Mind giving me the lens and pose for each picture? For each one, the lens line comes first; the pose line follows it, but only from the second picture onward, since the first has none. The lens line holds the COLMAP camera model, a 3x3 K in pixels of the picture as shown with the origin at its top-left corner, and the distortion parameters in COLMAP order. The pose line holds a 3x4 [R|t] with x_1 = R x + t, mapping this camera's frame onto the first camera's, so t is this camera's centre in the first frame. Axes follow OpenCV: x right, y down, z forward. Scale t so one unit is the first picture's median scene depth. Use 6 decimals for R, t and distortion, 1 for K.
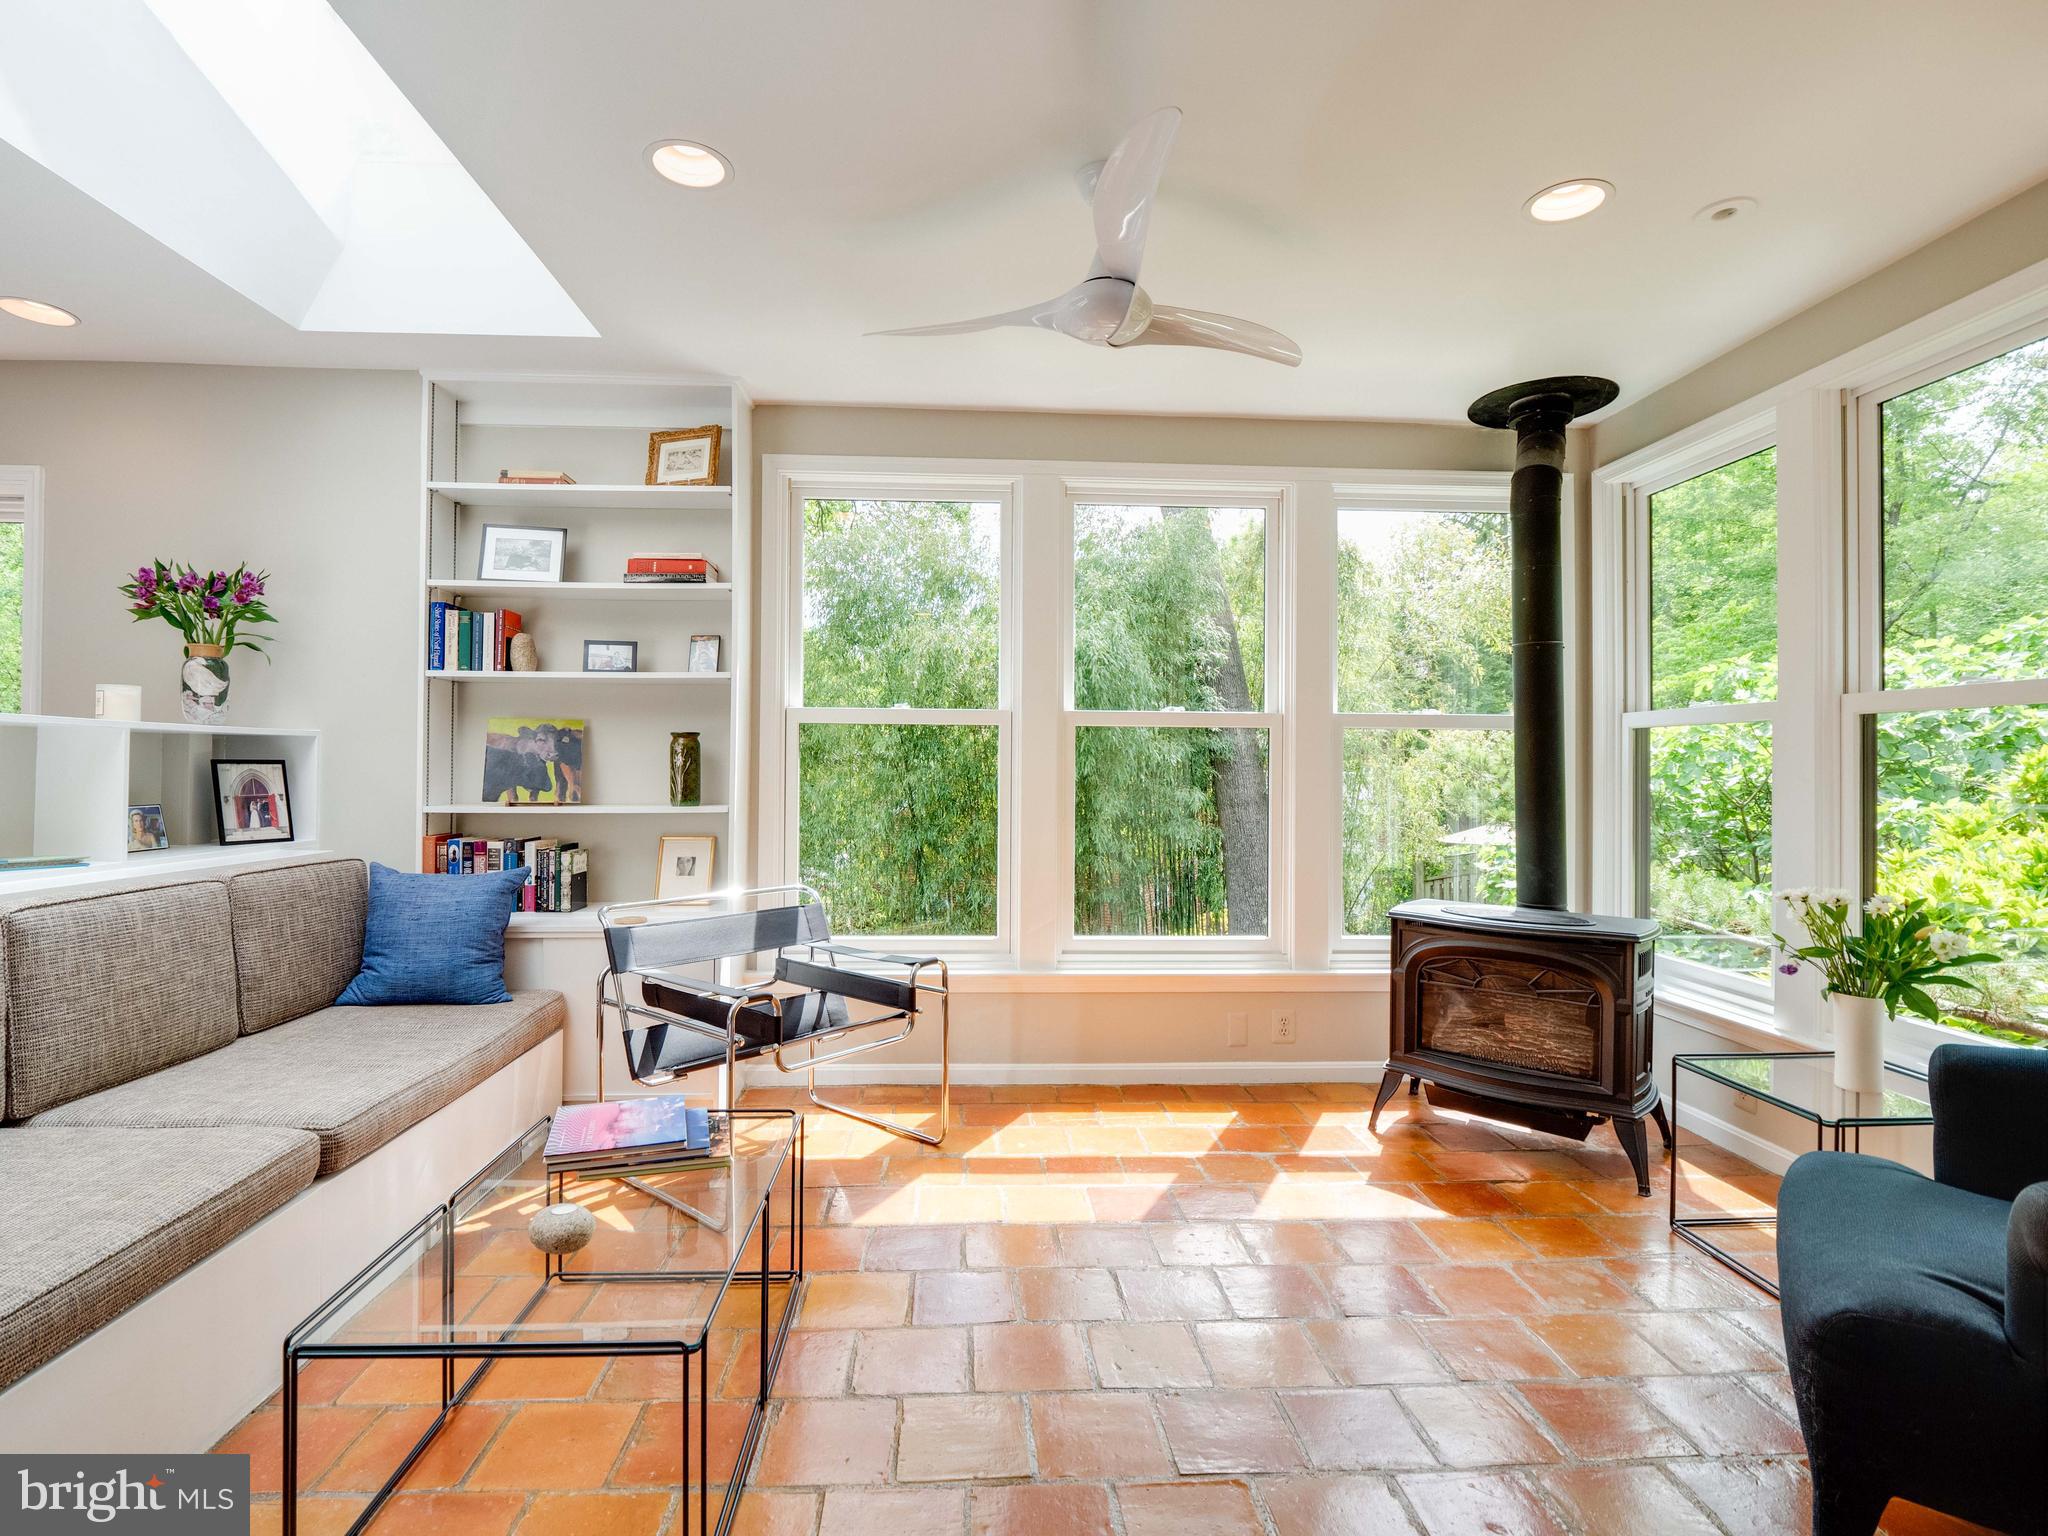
lens RADIAL K [[998.4, 0, 1024.0], [0, 998.4, 757.9], [0, 0, 1]] dist [-0.017989, -0.000425]
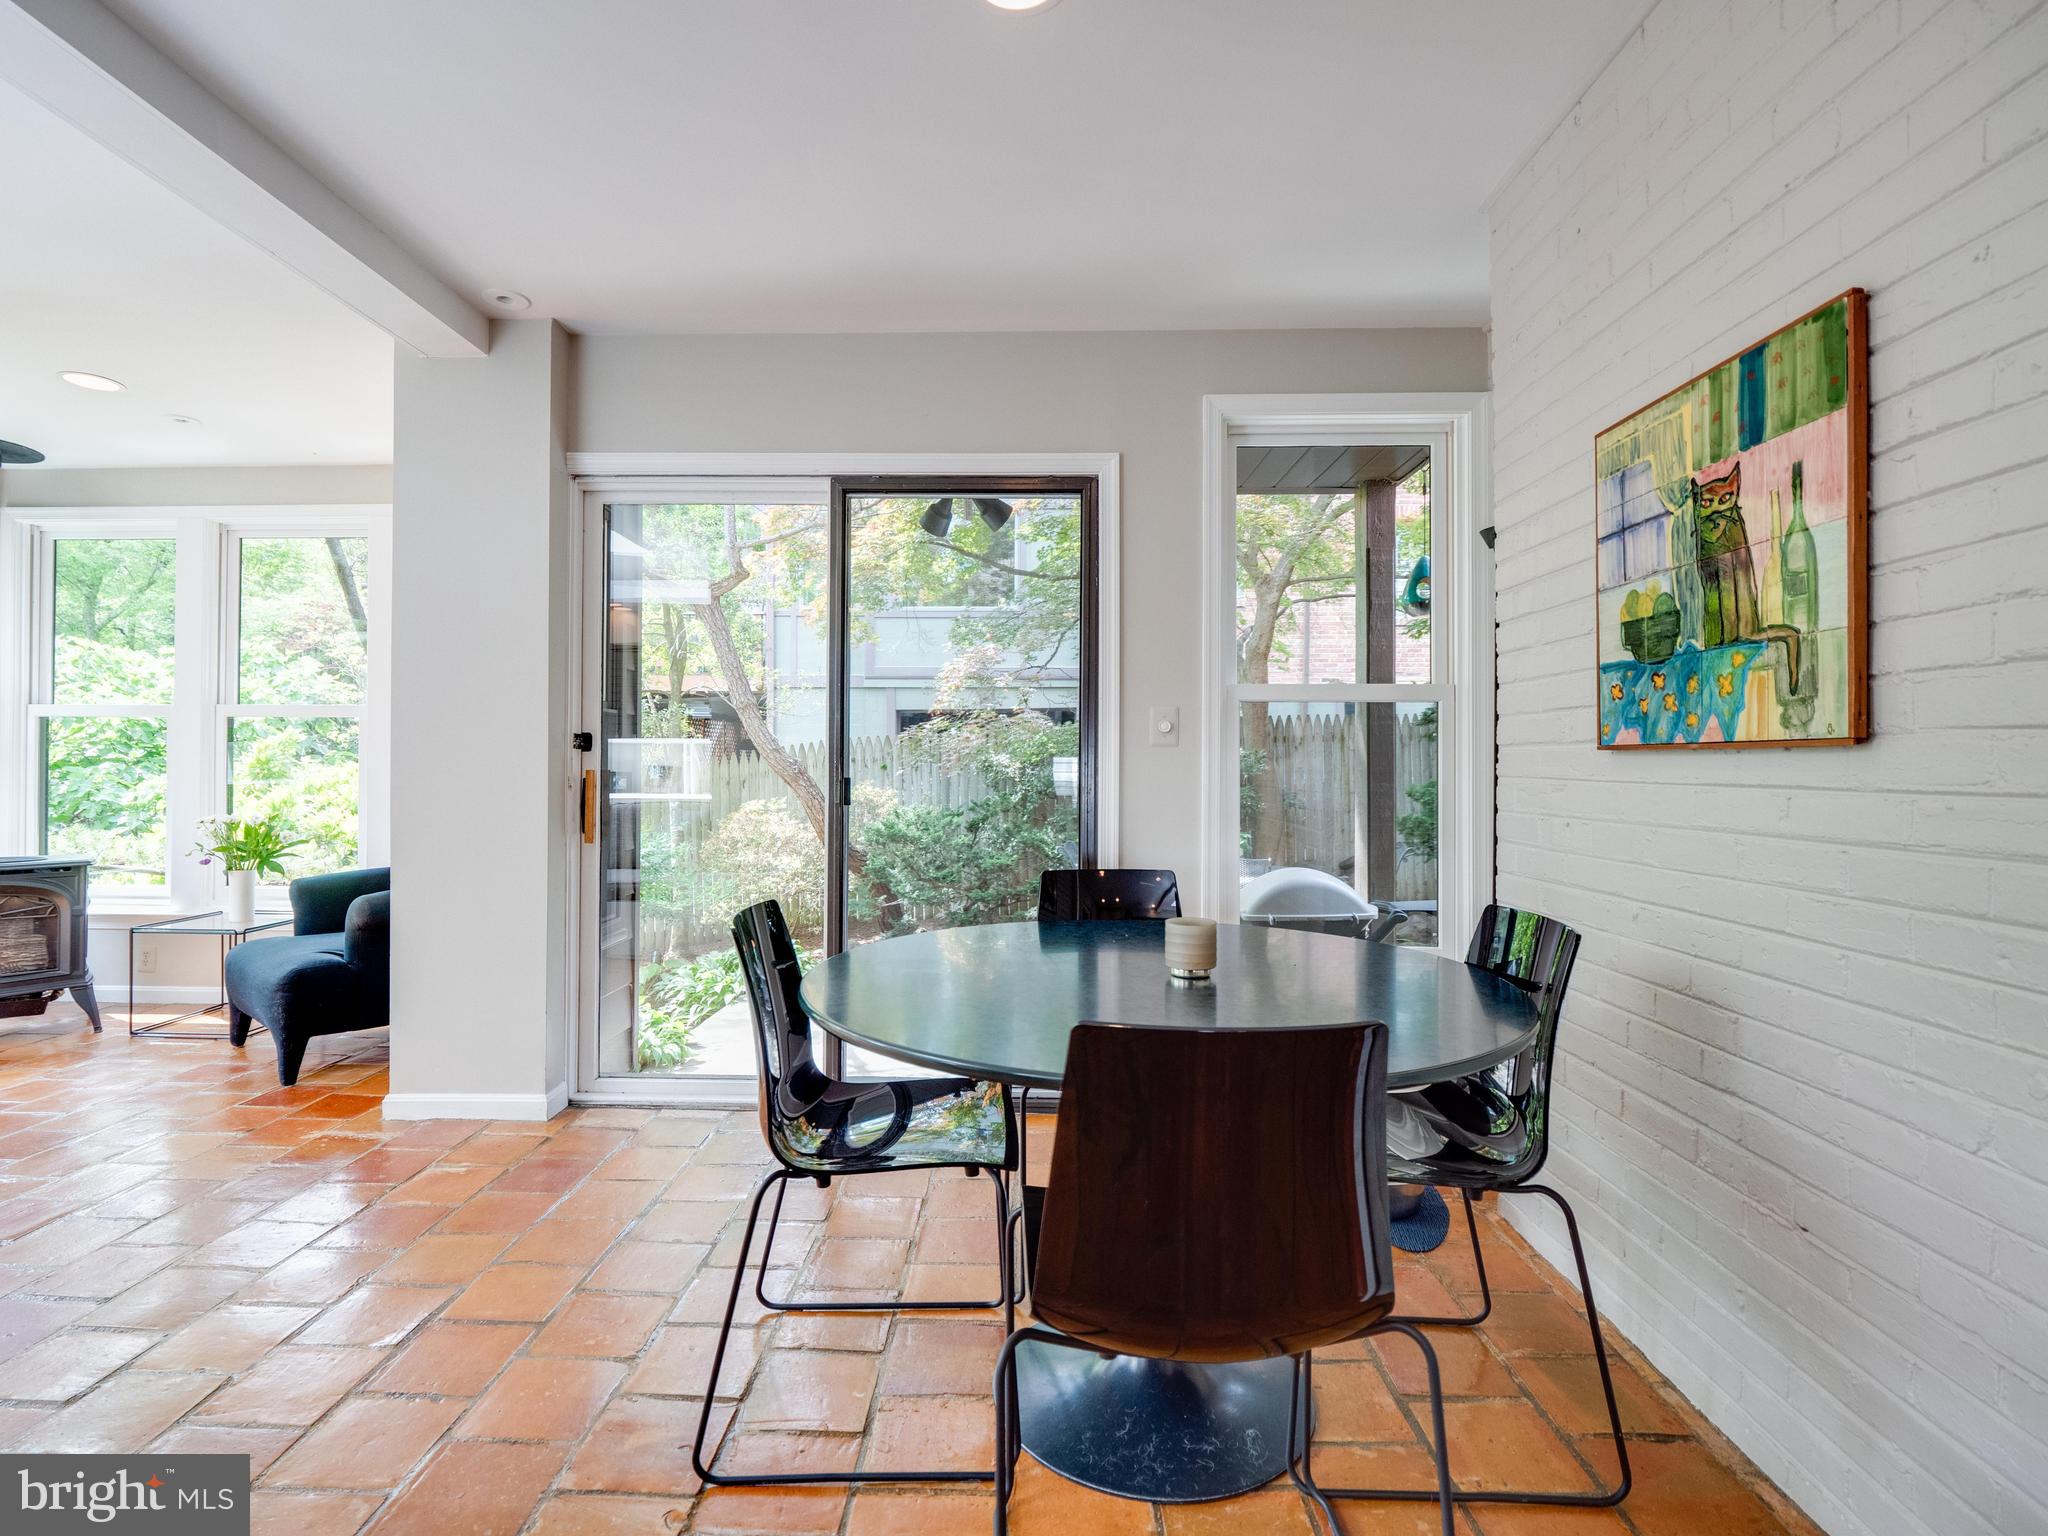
lens RADIAL K [[998.4, 0, 1025.7], [0, 998.4, 757.7], [0, 0, 1]] dist [-0.017989, -0.000425]
pose [[0.069349, -0.000771, 0.997592, -0.740773], [-0.012971, 0.999914, 0.001675, 0.005549], [-0.997508, -0.013056, 0.069333, -0.490028]]
